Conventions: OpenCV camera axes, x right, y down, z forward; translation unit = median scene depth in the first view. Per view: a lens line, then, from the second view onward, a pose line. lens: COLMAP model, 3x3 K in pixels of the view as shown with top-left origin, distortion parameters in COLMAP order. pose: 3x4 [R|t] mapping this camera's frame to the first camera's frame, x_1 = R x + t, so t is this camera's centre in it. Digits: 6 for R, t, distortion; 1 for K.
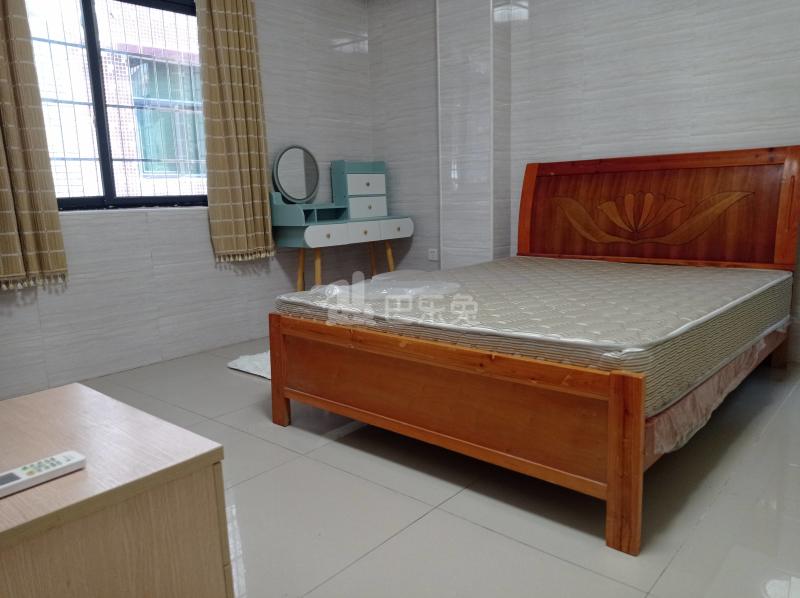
lens RADIAL K [[597.2, 0, 403.8], [0, 597.2, 298.7], [0, 0, 1]] dist [0.096859, -0.159710]
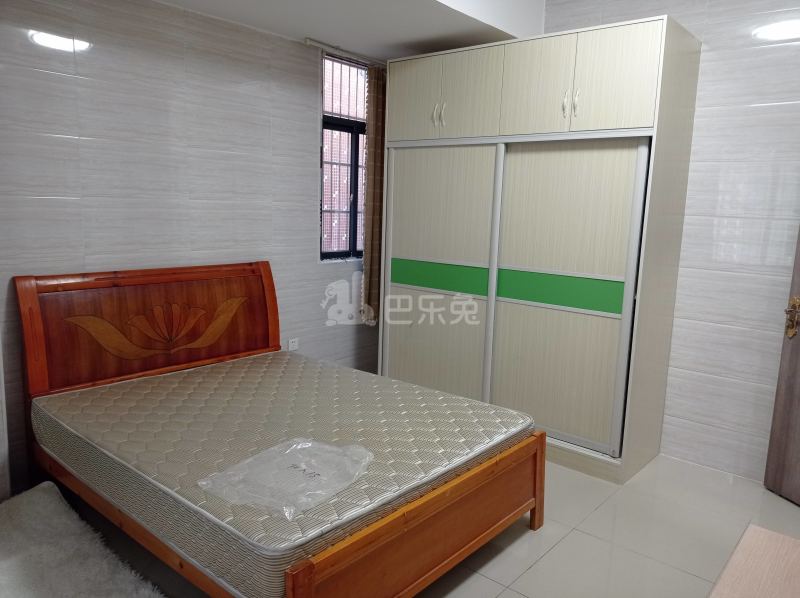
lens RADIAL K [[597.2, 0, 403.8], [0, 597.2, 298.7], [0, 0, 1]] dist [0.096859, -0.159710]
pose [[-0.025144, -0.125686, 0.991751, -0.632623], [0.140339, 0.981797, 0.127983, -0.256059], [-0.989784, 0.142399, -0.007048, 0.596583]]
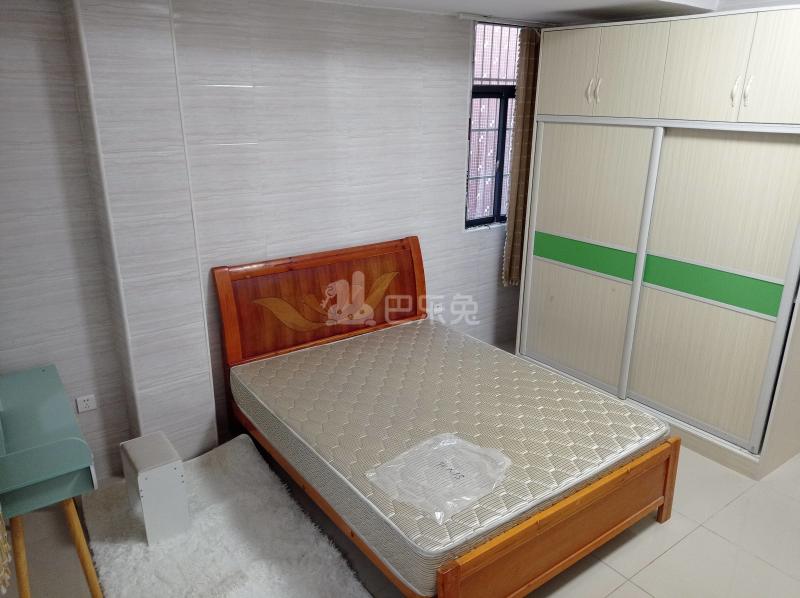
lens RADIAL K [[597.2, 0, 403.8], [0, 597.2, 298.7], [0, 0, 1]] dist [0.096859, -0.159710]
pose [[0.202678, -0.281715, 0.937848, -0.672556], [0.154338, 0.954945, 0.253497, -0.414034], [-0.967006, 0.093367, 0.237025, 0.581972]]
